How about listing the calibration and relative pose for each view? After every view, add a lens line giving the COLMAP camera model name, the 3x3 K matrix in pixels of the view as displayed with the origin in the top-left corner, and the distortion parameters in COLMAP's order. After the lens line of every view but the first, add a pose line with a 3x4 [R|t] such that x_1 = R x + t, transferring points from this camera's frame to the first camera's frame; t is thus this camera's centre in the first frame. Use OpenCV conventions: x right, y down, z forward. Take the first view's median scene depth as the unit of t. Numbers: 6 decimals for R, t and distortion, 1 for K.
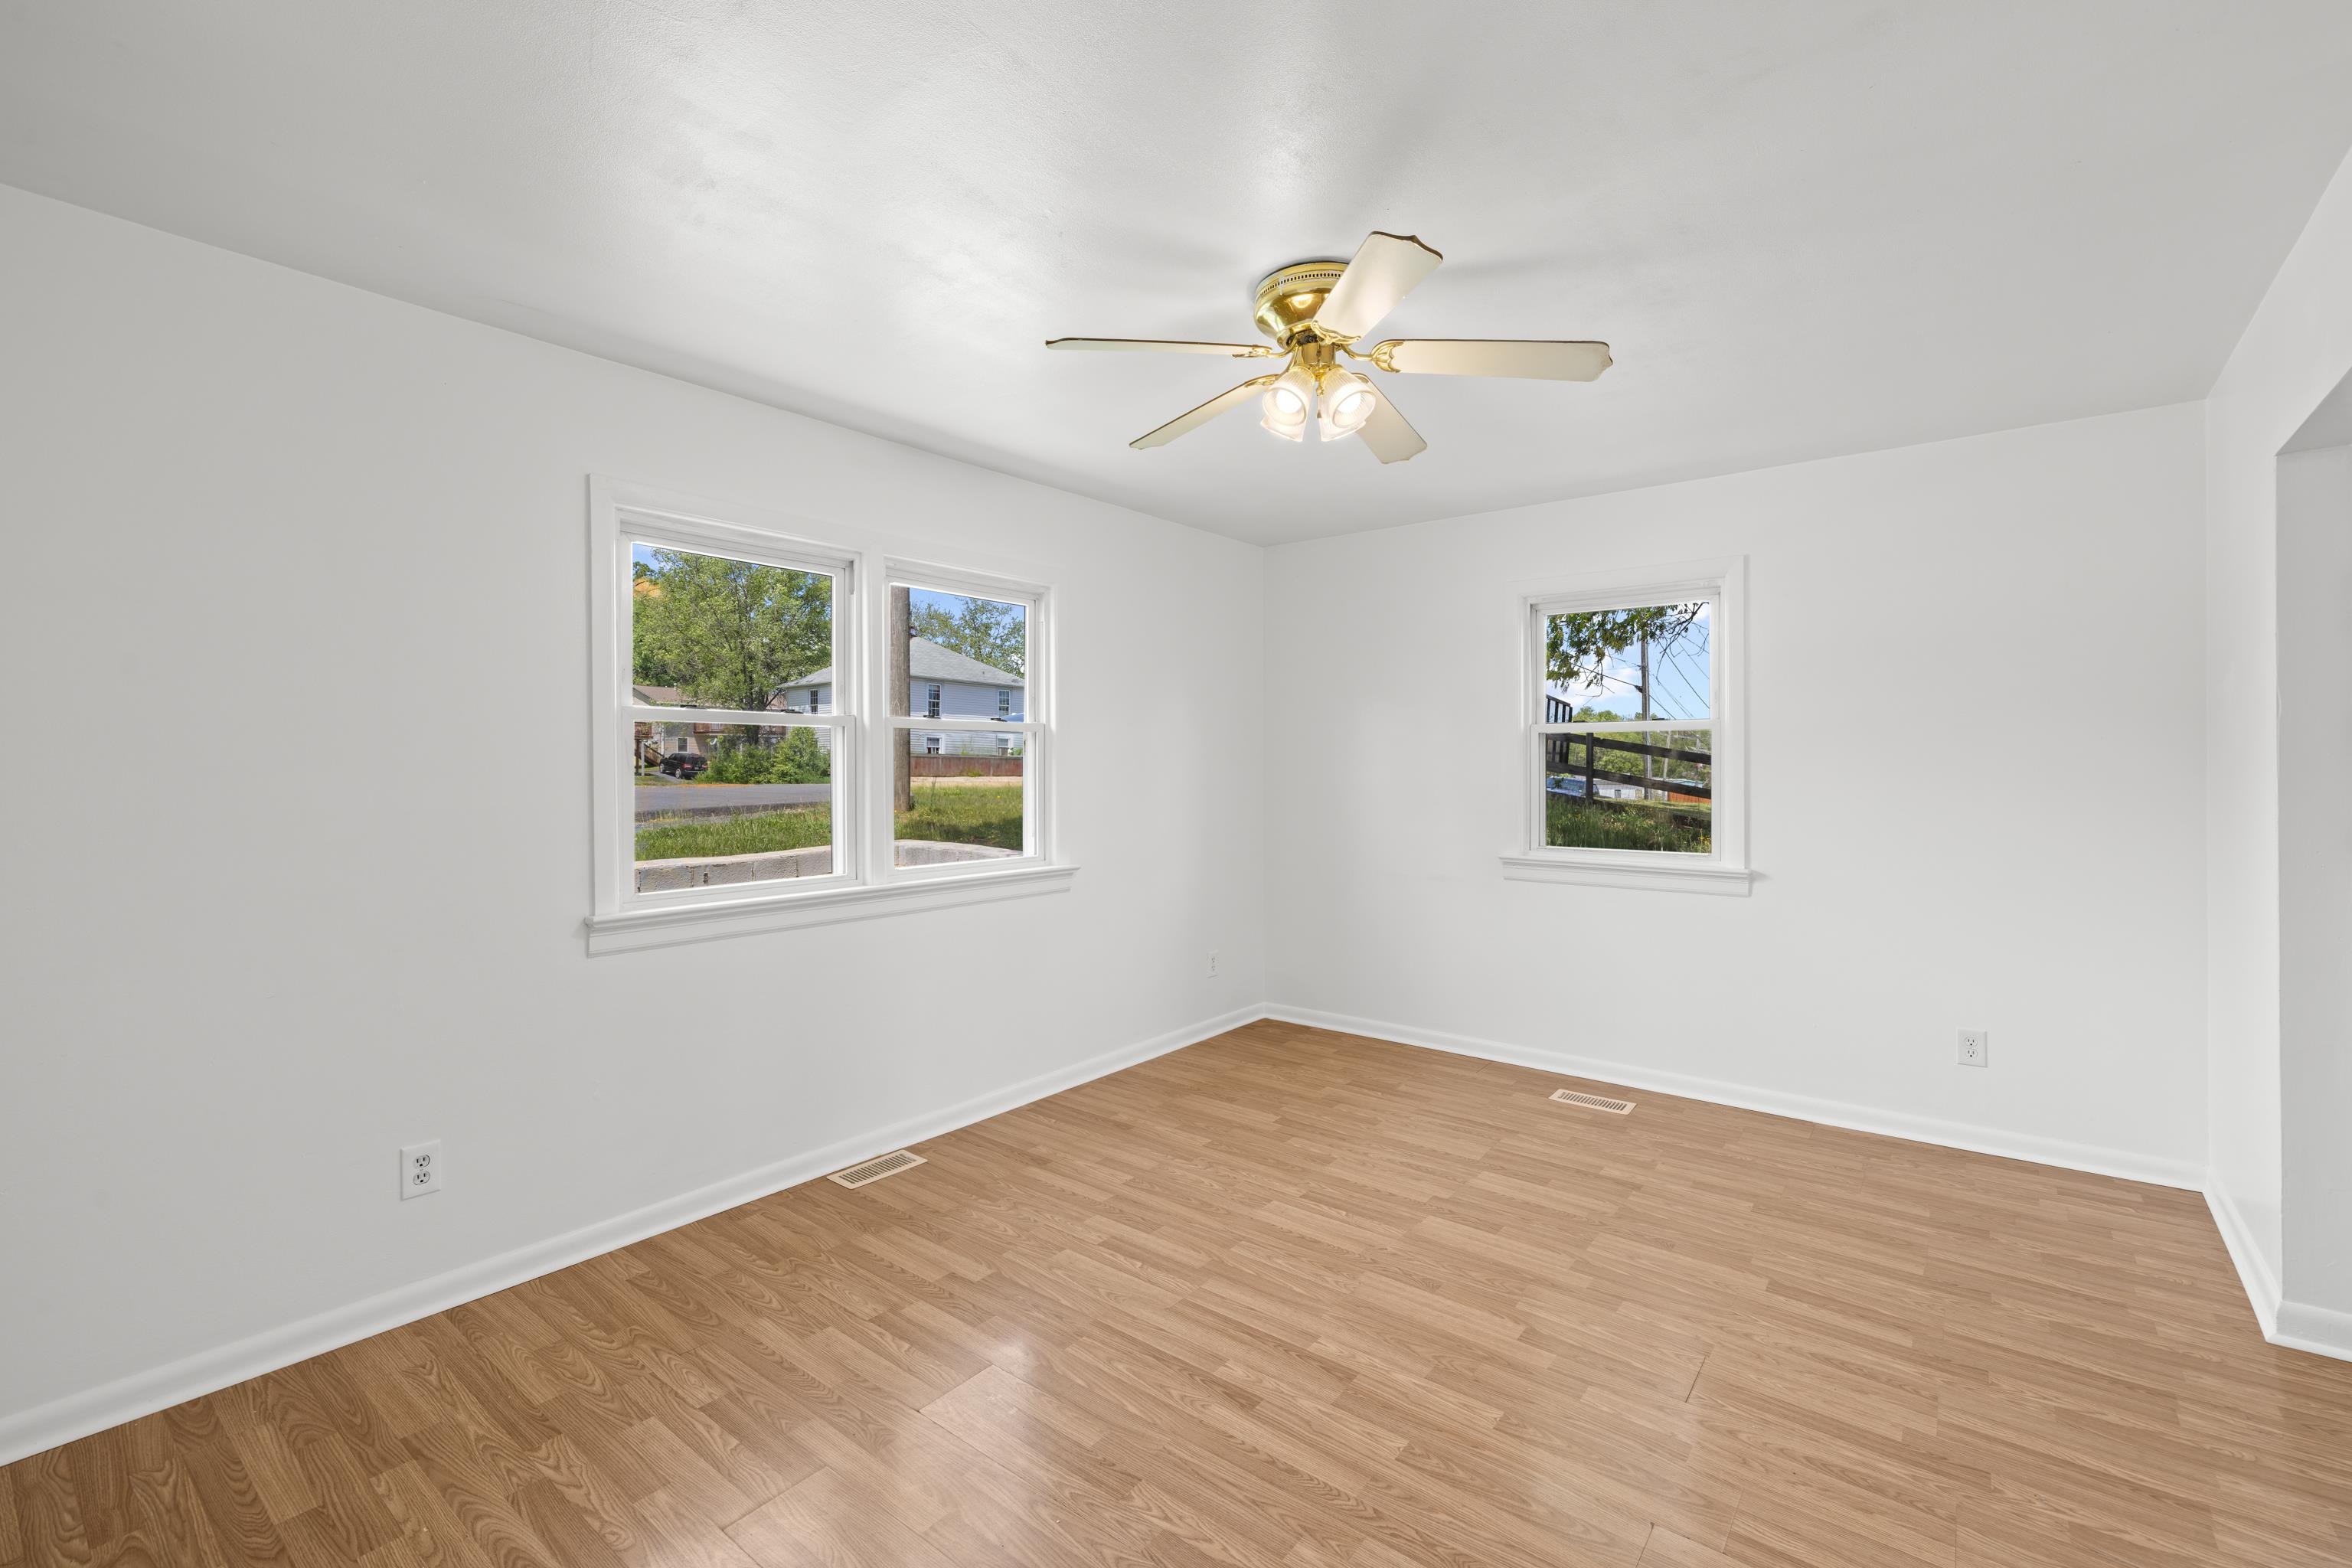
lens RADIAL K [[1010.6, 0, 1172.8], [0, 1010.6, 791.6], [0, 0, 1]] dist [0.000125, -0.000037]
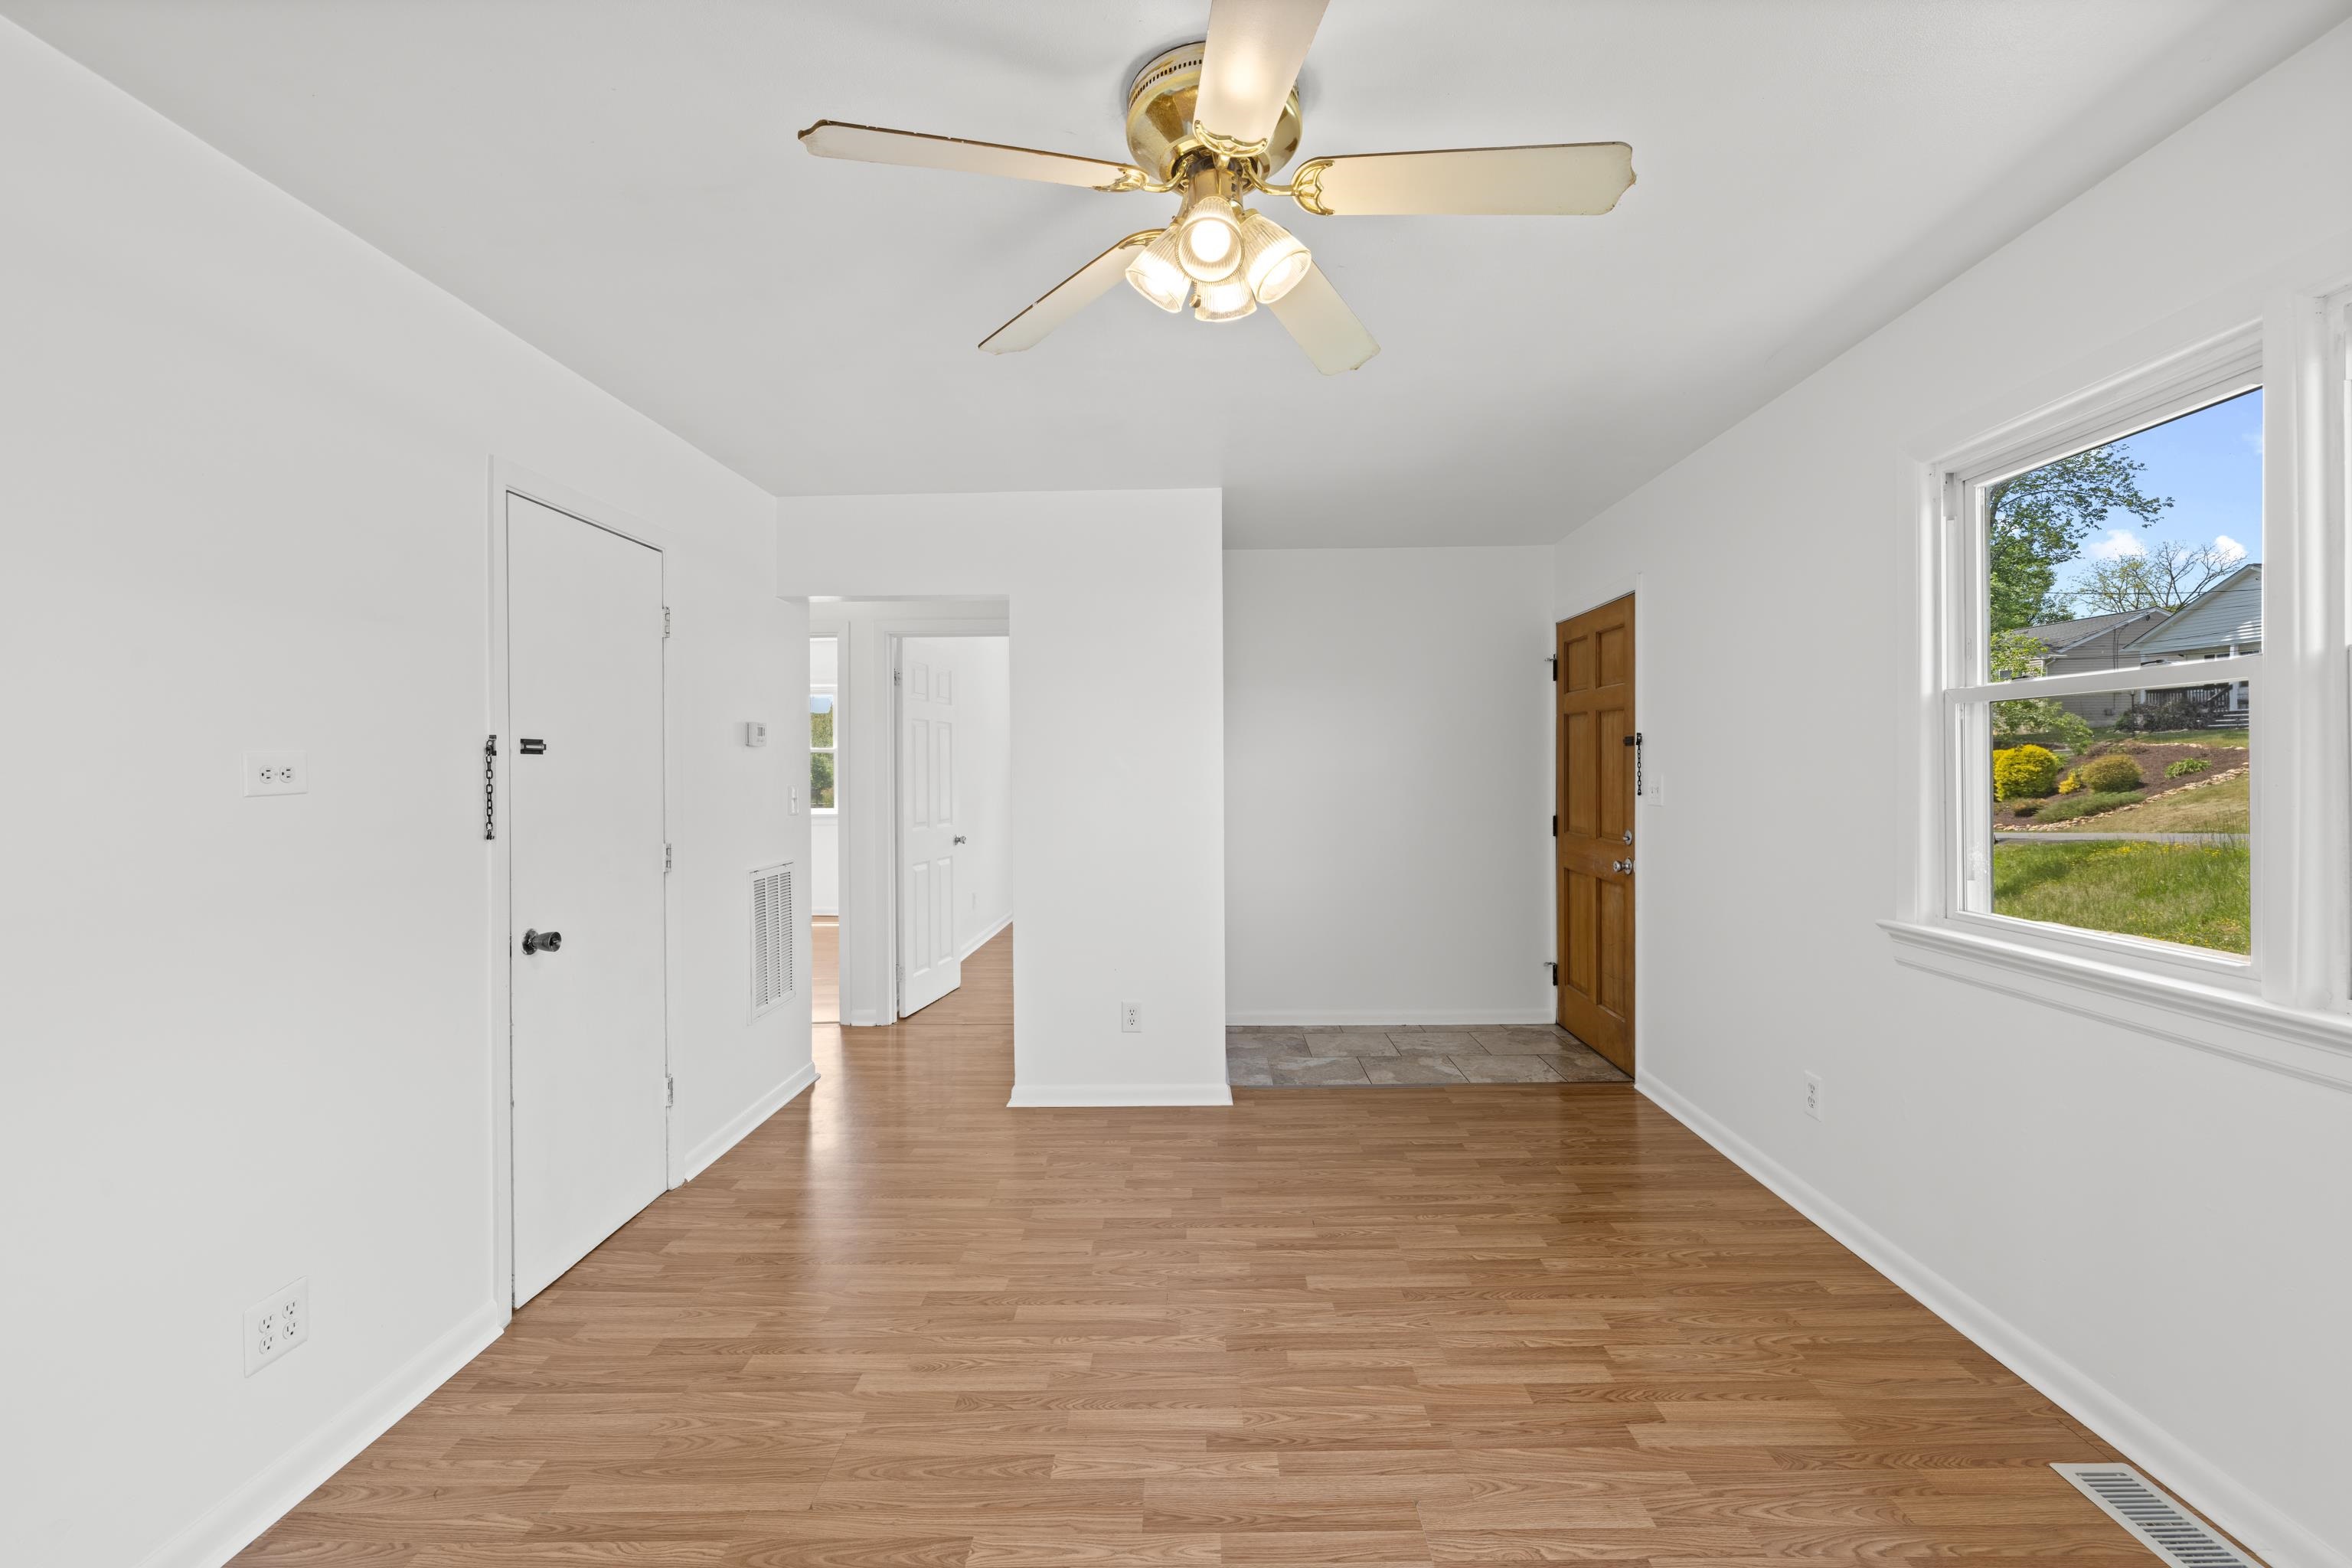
lens RADIAL K [[998.0, 0, 1179.1], [0, 998.0, 773.2], [0, 0, 1]] dist [0.000409, 0.000460]
pose [[-0.795294, 0.015850, -0.606017, 0.548368], [0.000662, 0.999680, 0.025277, -0.038682], [0.606224, 0.019701, -0.795050, 1.420666]]
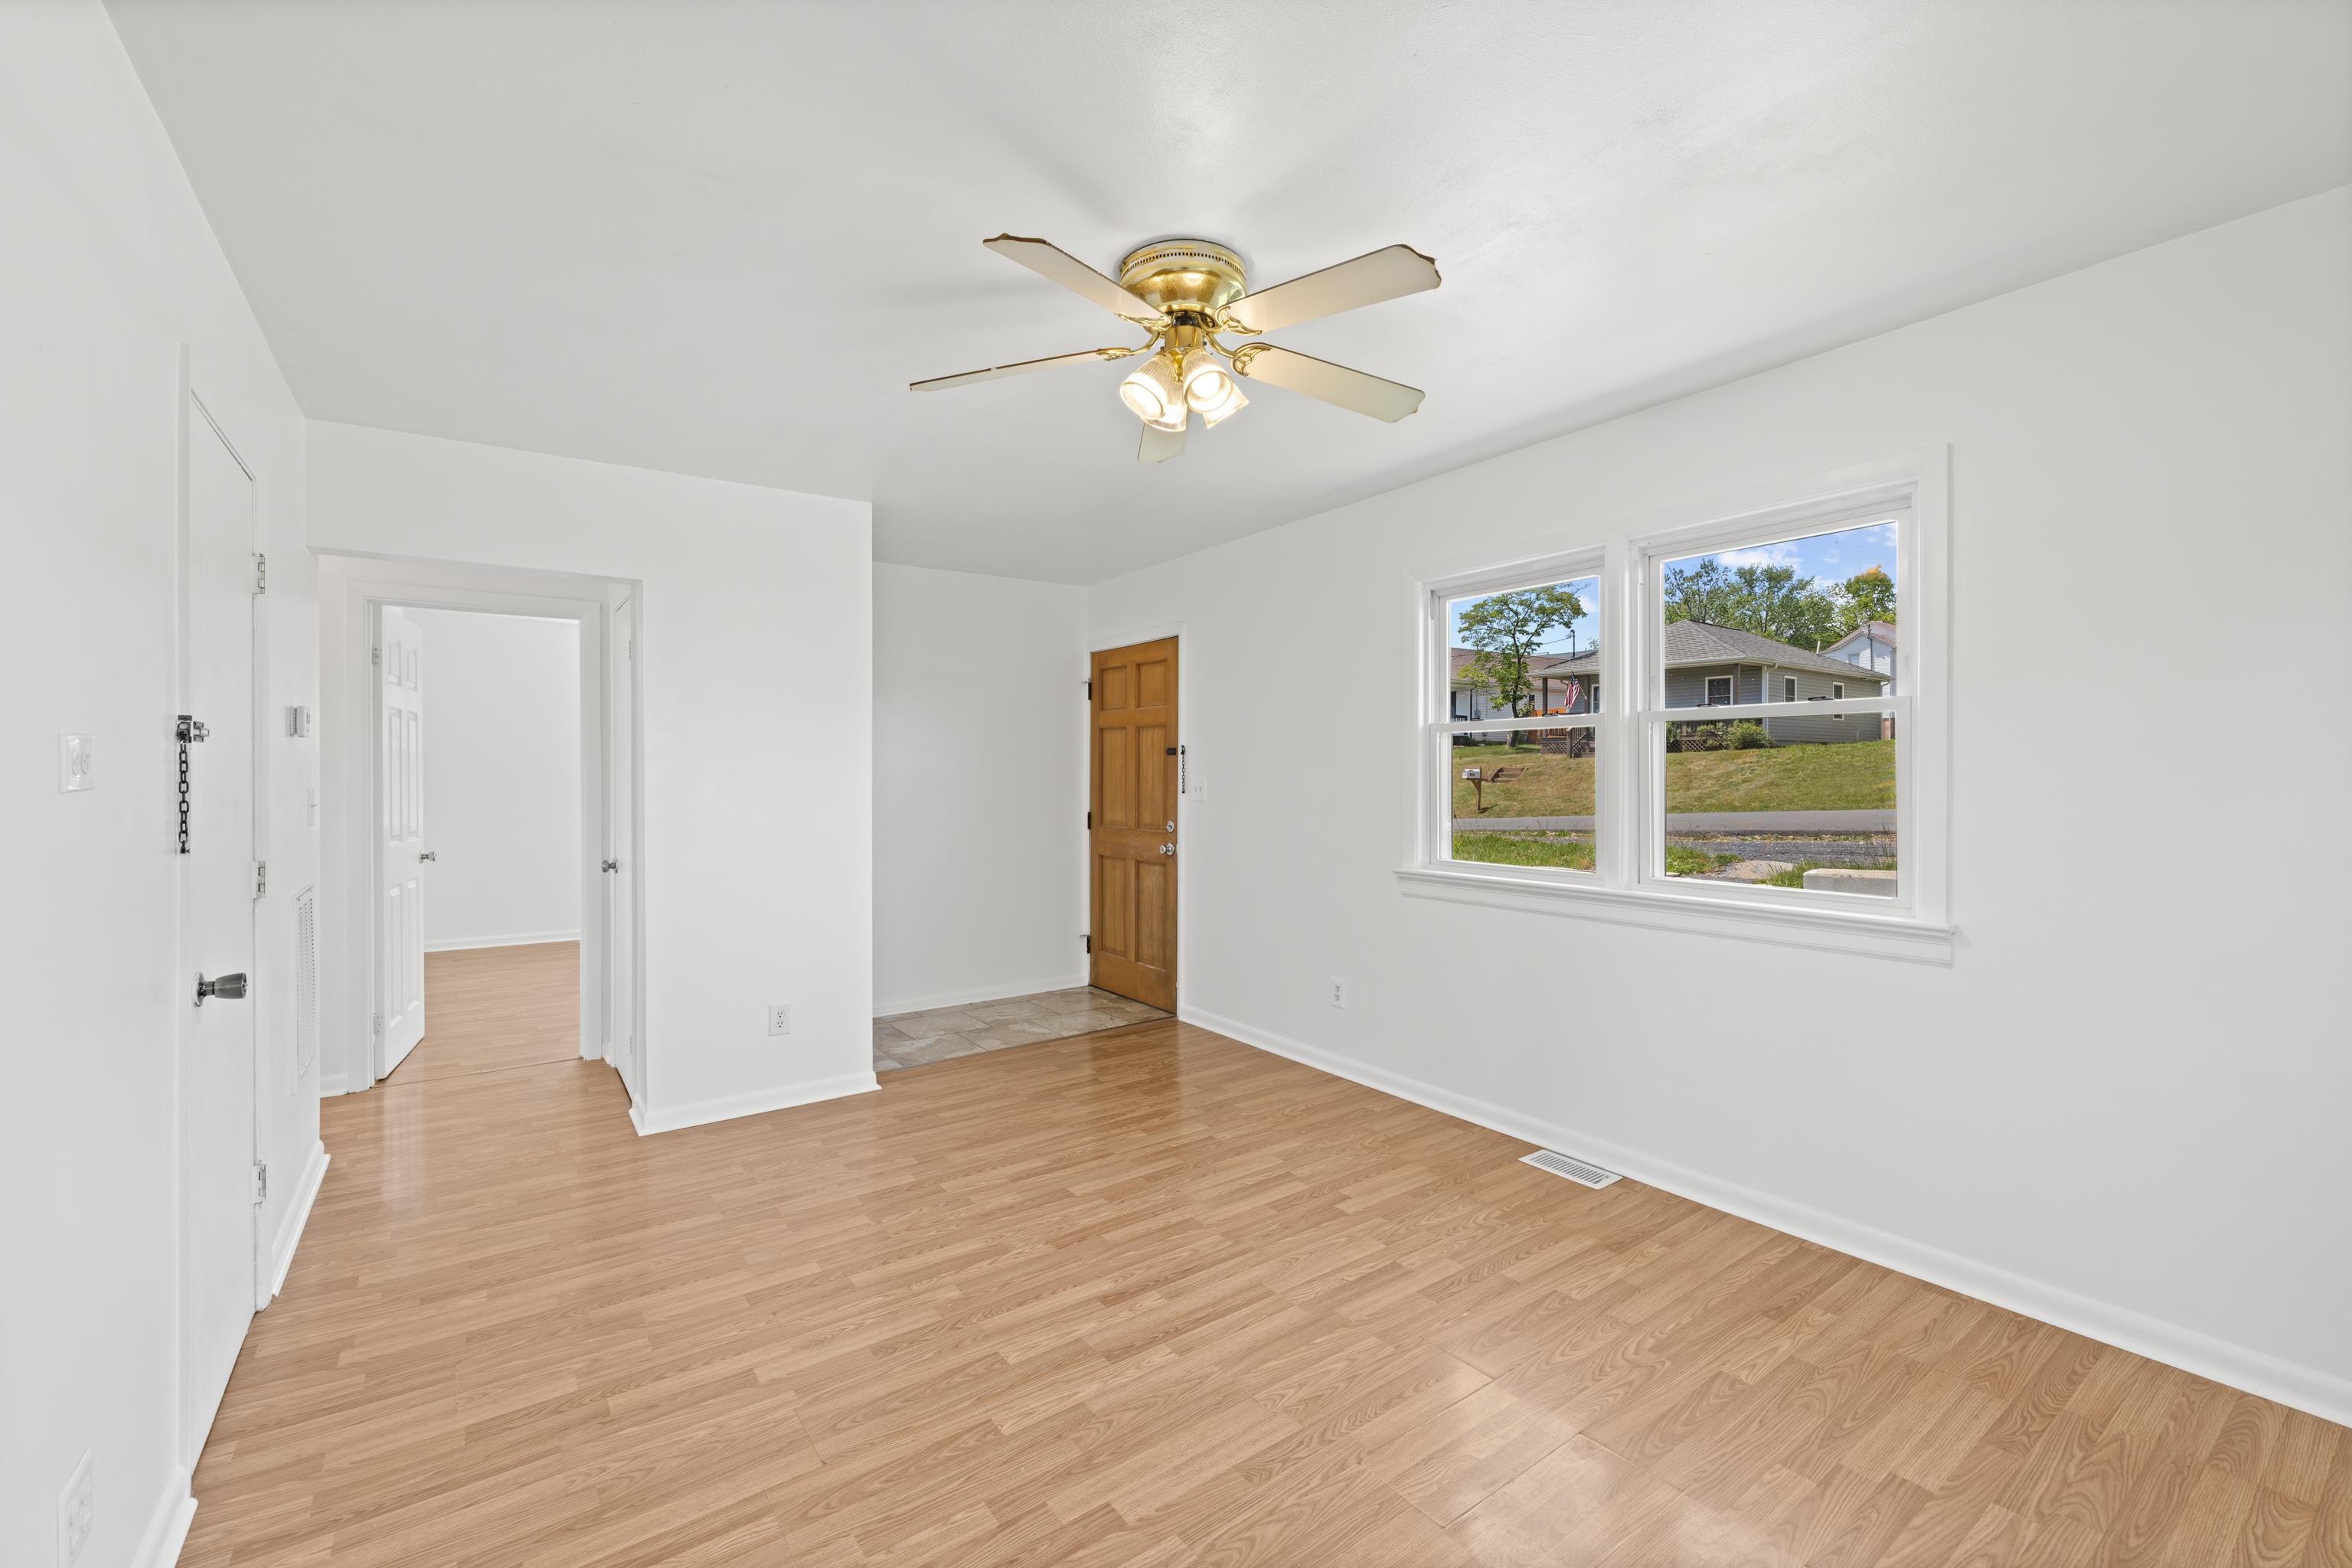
lens RADIAL K [[993.2, 0, 1177.9], [0, 993.2, 780.7], [0, 0, 1]] dist [0.000808, 0.000110]
pose [[-0.275573, 0.015201, -0.961160, 0.975807], [-0.016107, 0.999662, 0.020428, -0.030867], [0.961145, 0.021111, -0.275234, 1.154970]]
